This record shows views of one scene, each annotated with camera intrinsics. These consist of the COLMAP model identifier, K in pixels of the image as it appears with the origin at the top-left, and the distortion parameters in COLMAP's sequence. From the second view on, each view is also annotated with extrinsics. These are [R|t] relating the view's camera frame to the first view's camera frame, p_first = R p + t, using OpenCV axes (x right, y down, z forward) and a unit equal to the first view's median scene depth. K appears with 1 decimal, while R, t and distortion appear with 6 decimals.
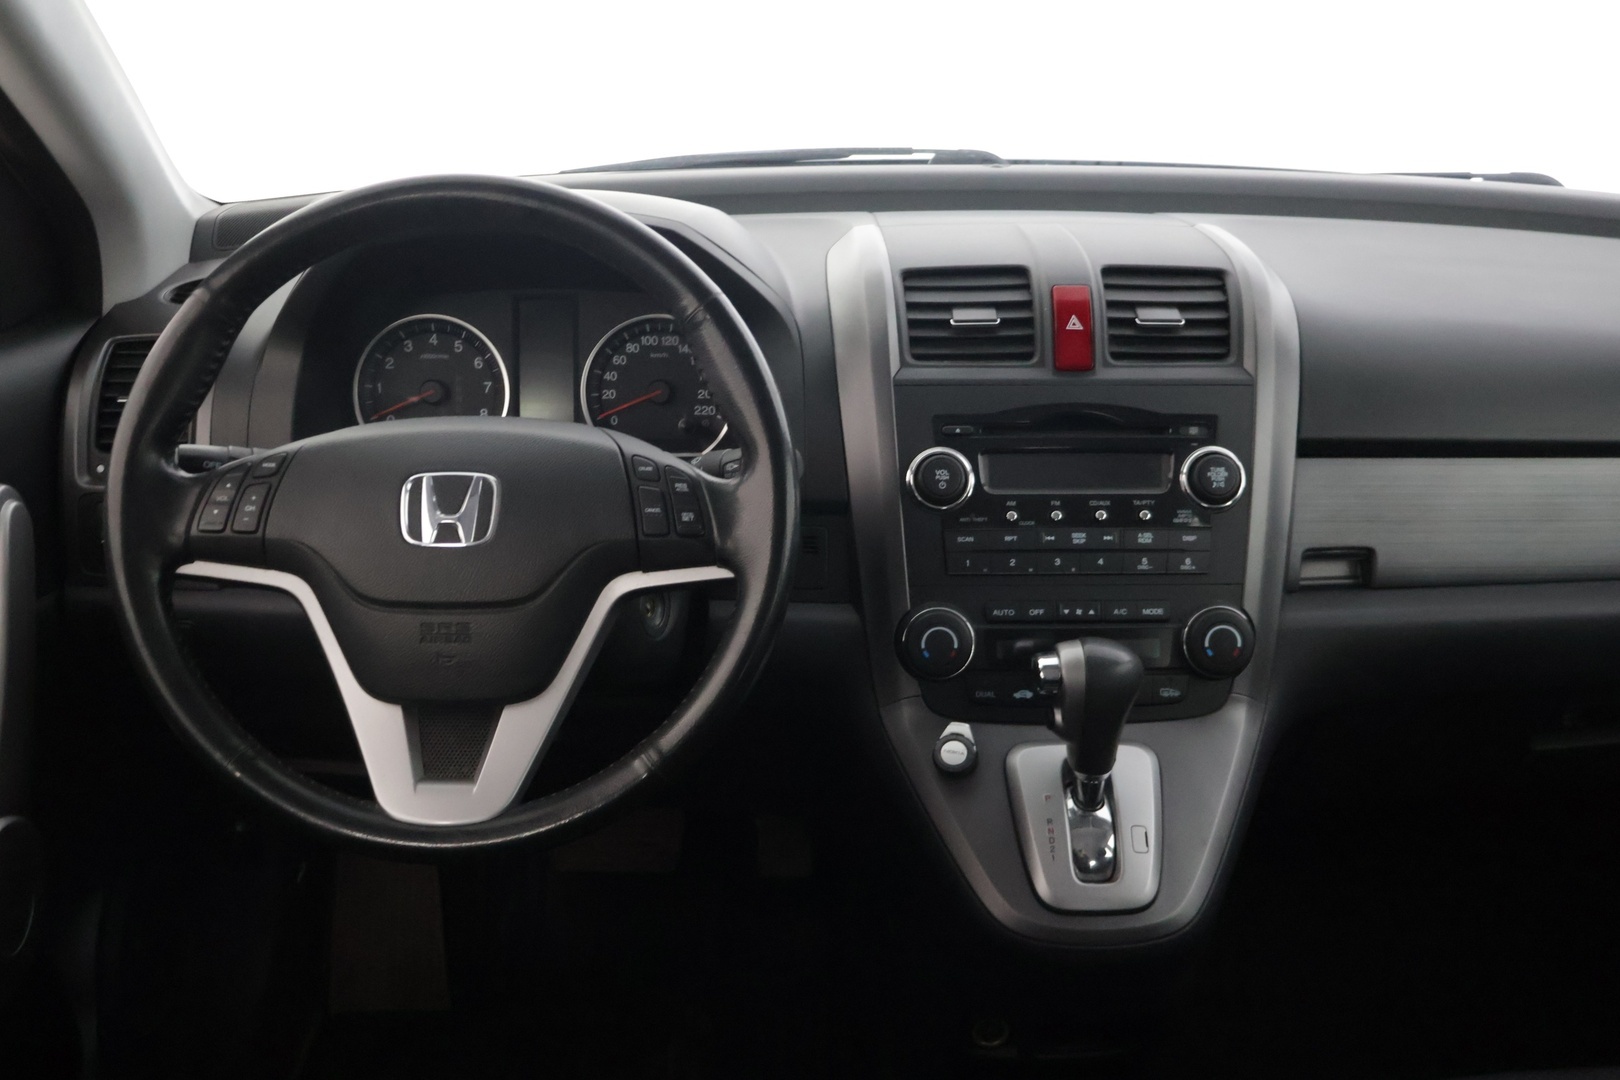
lens RADIAL K [[1582.1, 0, 810.0], [0, 1582.1, 540.0], [0, 0, 1]] dist [-0.010780, 0.009294]
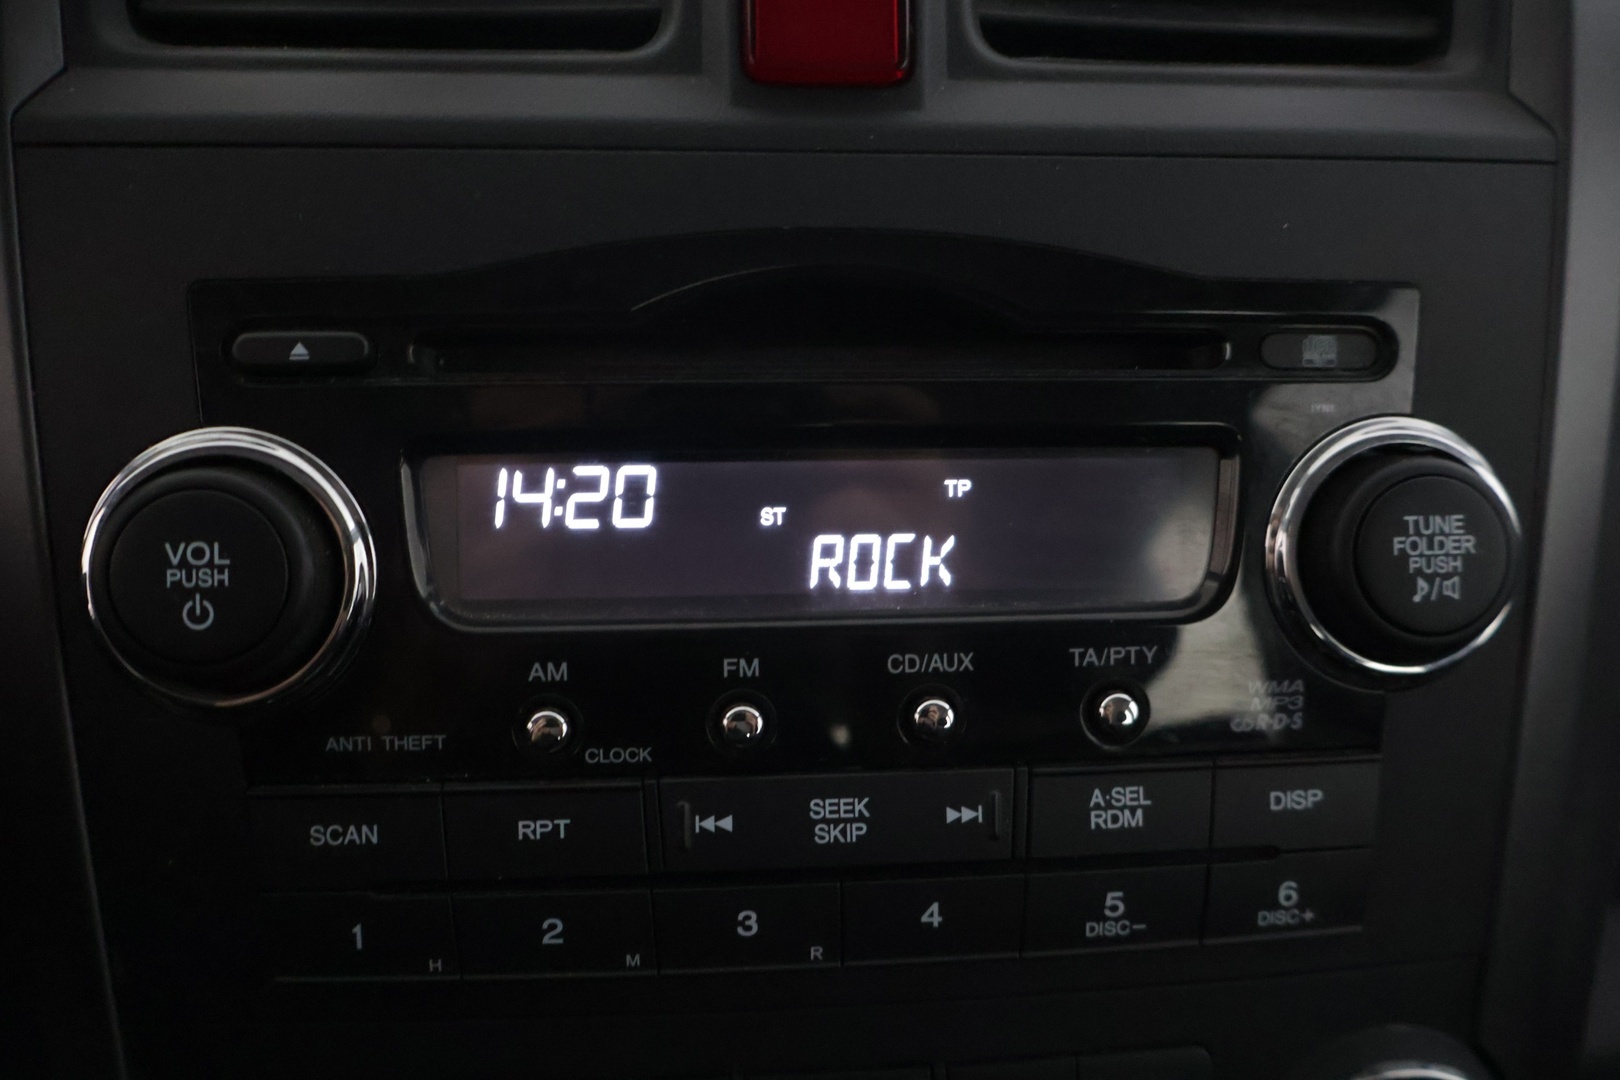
lens RADIAL K [[1333.9, 0, 810.0], [0, 1333.9, 540.0], [0, 0, 1]] dist [-0.001543, 0.000118]
pose [[0.997035, -0.010889, 0.076174, 0.150844], [0.002964, 0.994637, 0.103389, -0.062216], [-0.076891, -0.102856, 0.991720, 0.808306]]
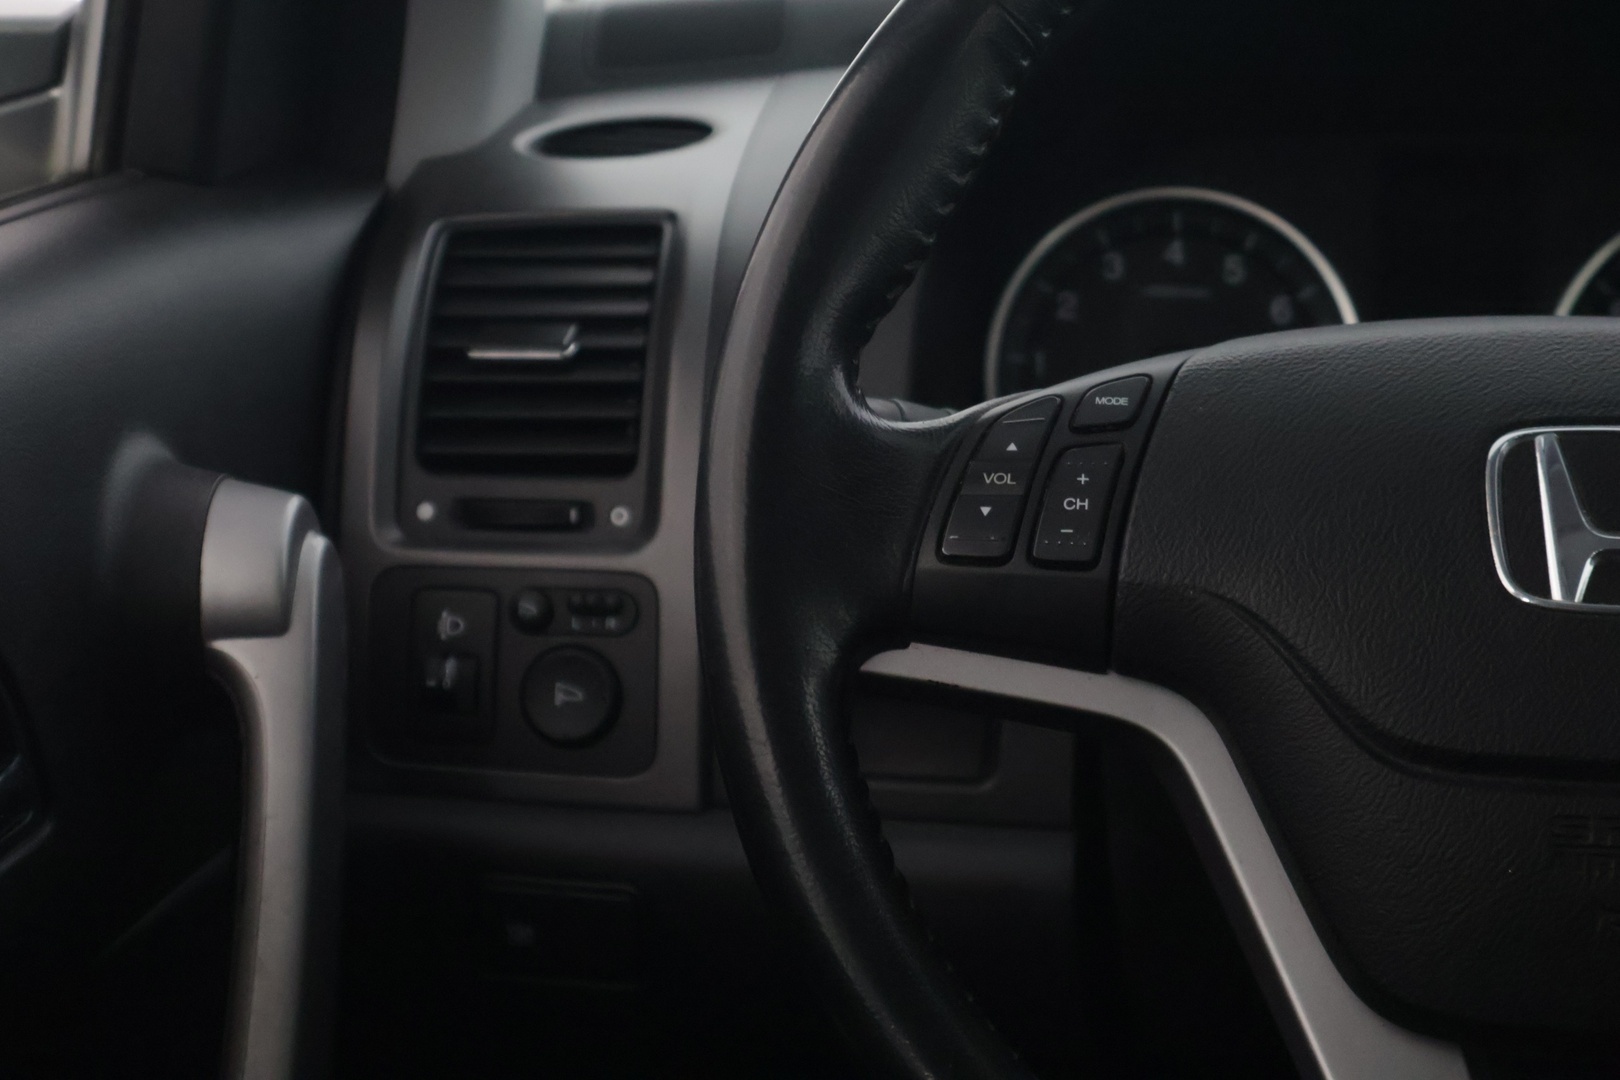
lens RADIAL K [[3223.4, 0, 810.0], [0, 3223.4, 540.0], [0, 0, 1]] dist [0.014225, 0.044349]
pose [[0.994087, 0.027631, -0.105011, -0.272259], [-0.042619, 0.988764, -0.143281, 0.082691], [0.099872, 0.146909, 0.984095, 0.187703]]
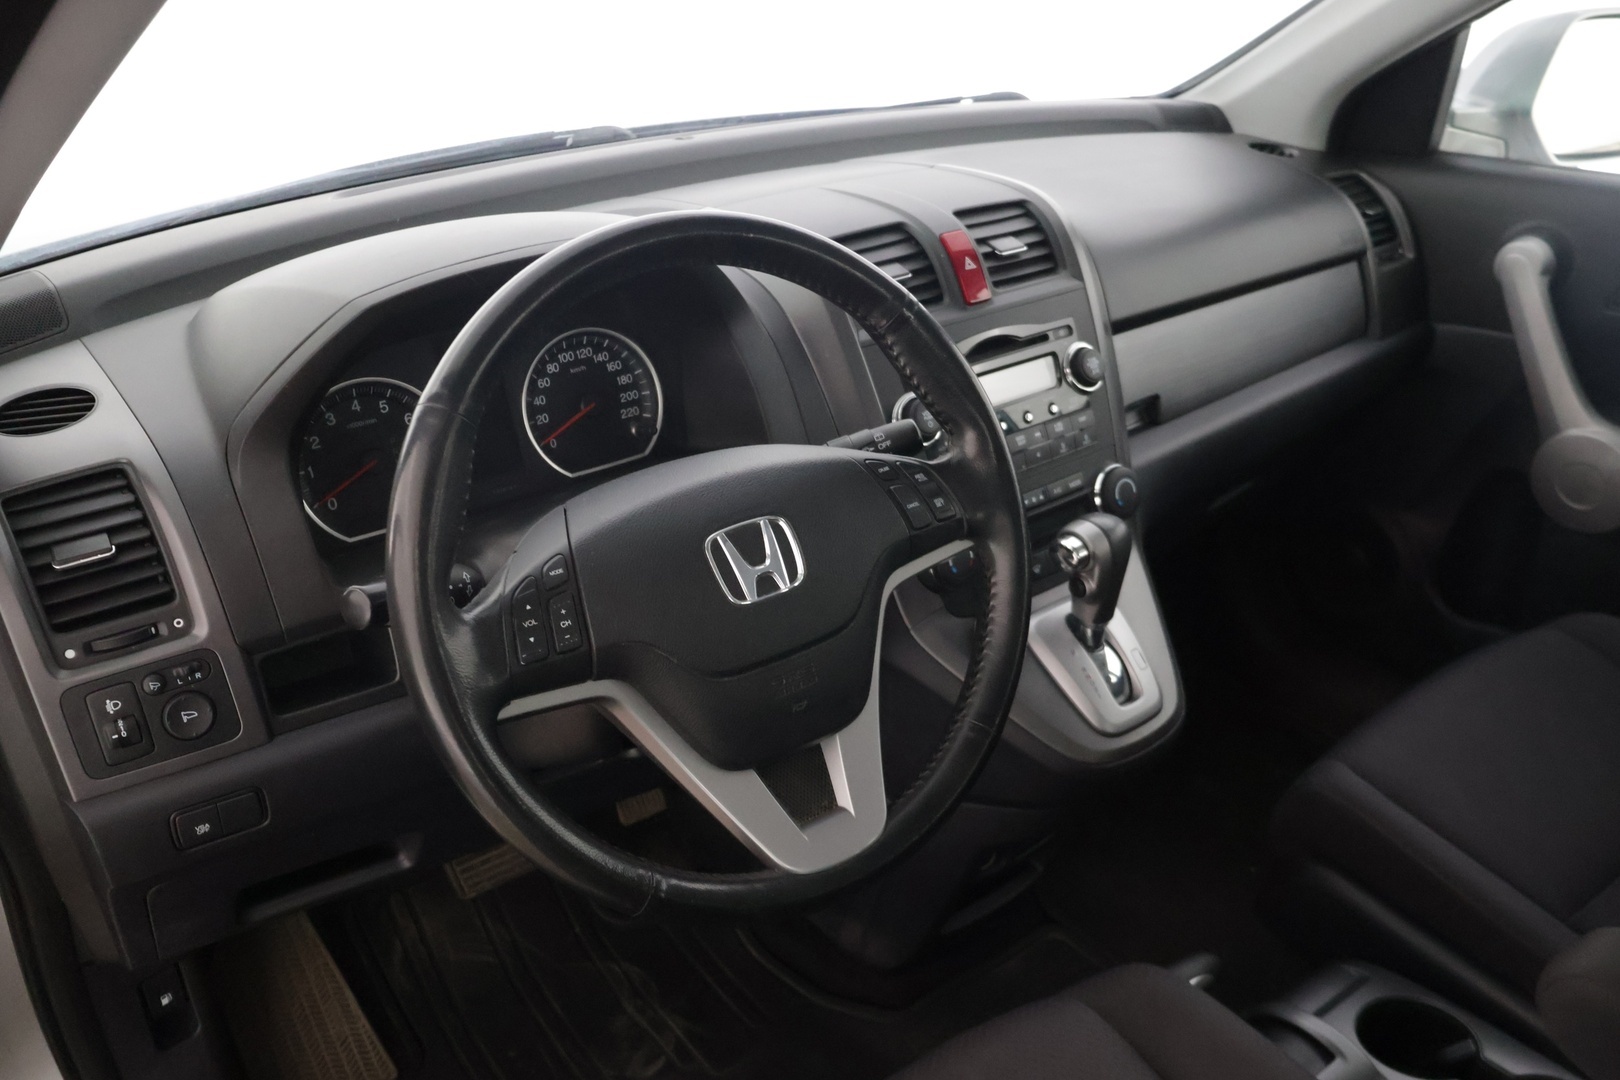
lens RADIAL K [[1333.9, 0, 810.0], [0, 1333.9, 540.0], [0, 0, 1]] dist [-0.001543, 0.000118]
pose [[0.808579, -0.282022, 0.516395, -0.501229], [0.239058, 0.959405, 0.149645, -0.117844], [-0.537635, 0.002448, 0.843174, 0.233998]]
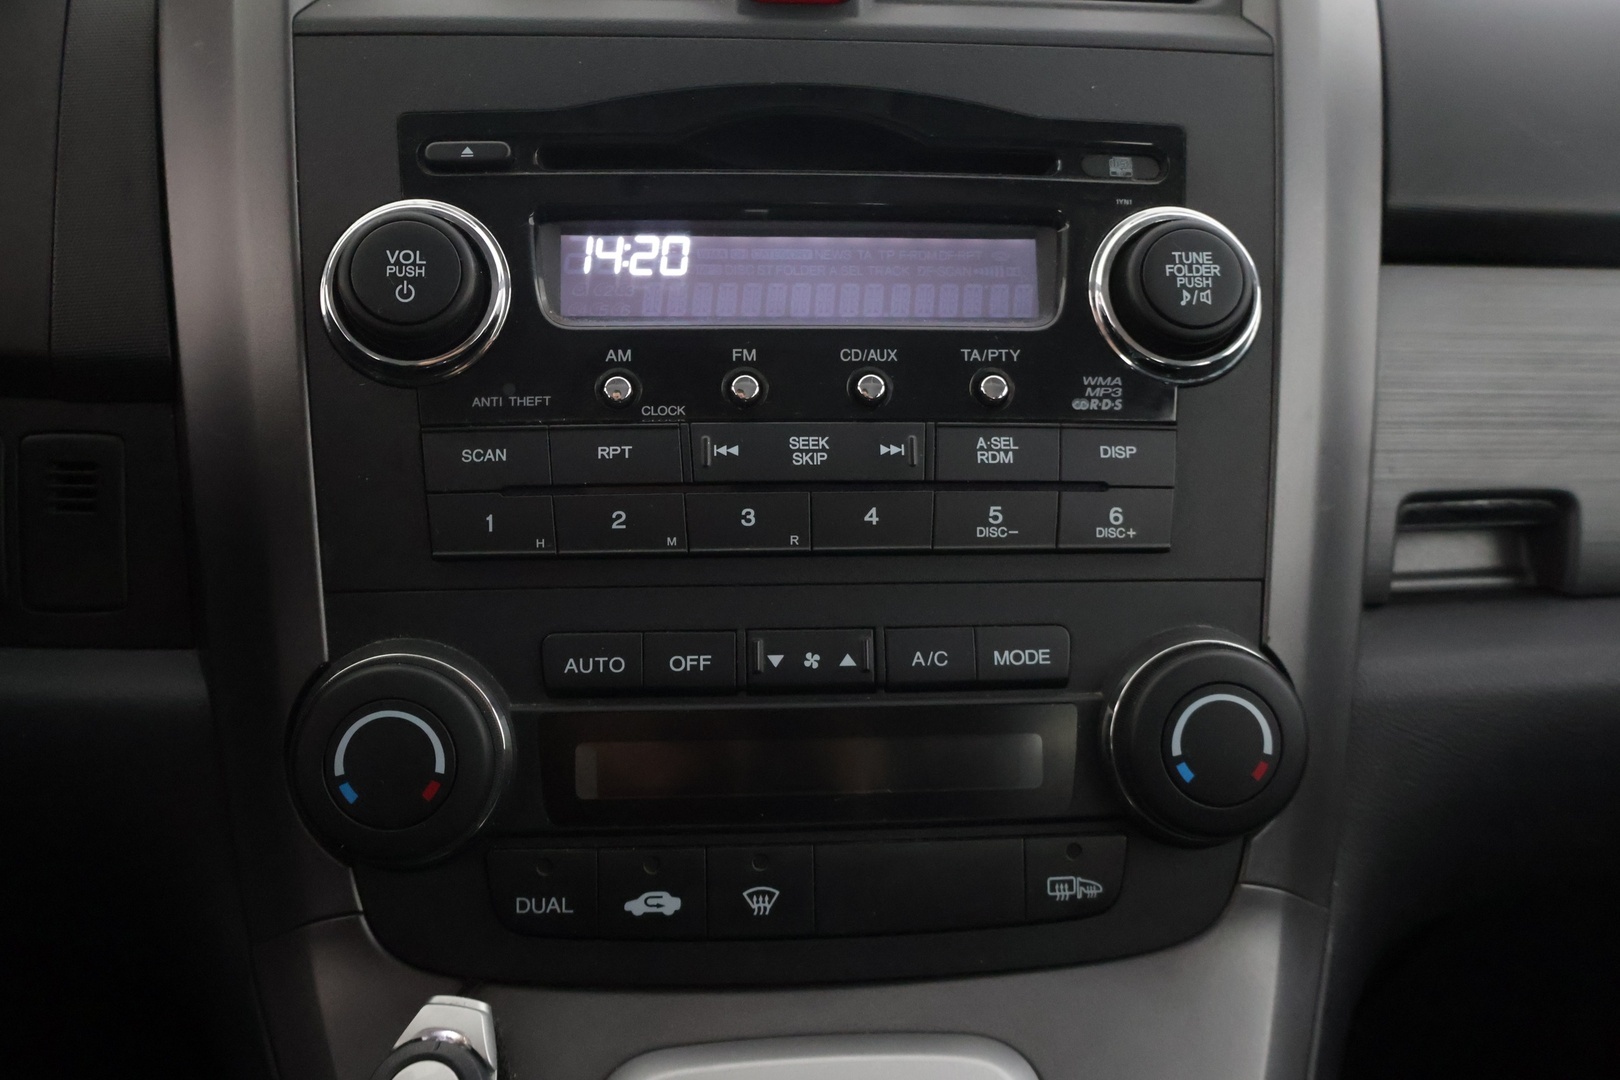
lens RADIAL K [[1438.3, 0, 810.0], [0, 1438.3, 540.0], [0, 0, 1]] dist [0.010949, -0.004544]
pose [[0.997734, -0.006682, 0.066949, 0.148302], [0.010947, 0.997919, -0.063538, 0.038957], [-0.066385, 0.064127, 0.995731, 0.681116]]
